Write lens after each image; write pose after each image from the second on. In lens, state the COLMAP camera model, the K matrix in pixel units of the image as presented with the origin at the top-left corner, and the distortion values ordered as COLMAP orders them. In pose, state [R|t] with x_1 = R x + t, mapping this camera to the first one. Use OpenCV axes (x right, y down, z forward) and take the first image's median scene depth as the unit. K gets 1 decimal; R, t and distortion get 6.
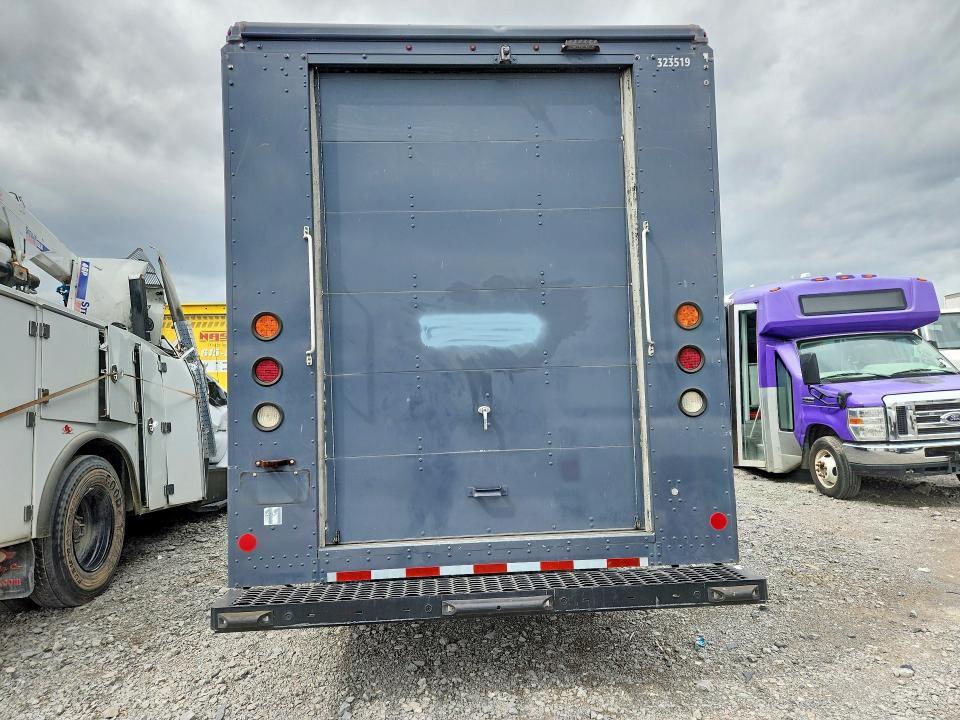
lens RADIAL K [[477.7, 0, 479.1], [0, 477.7, 347.9], [0, 0, 1]] dist [0.003150, 0.000343]
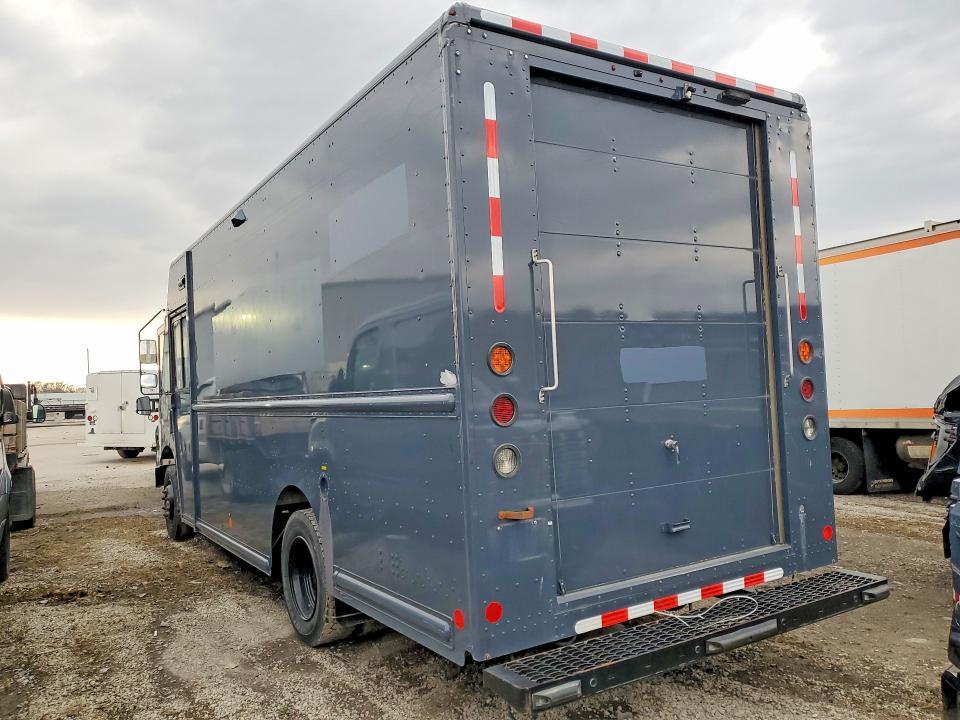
lens RADIAL K [[659.0, 0, 480.4], [0, 659.0, 373.4], [0, 0, 1]] dist [0.029717, -0.000259]
pose [[0.908141, 0.012886, 0.418465, -0.918435], [0.005307, 0.999092, -0.042282, 0.048763], [-0.418630, 0.040619, 0.907248, -0.087258]]
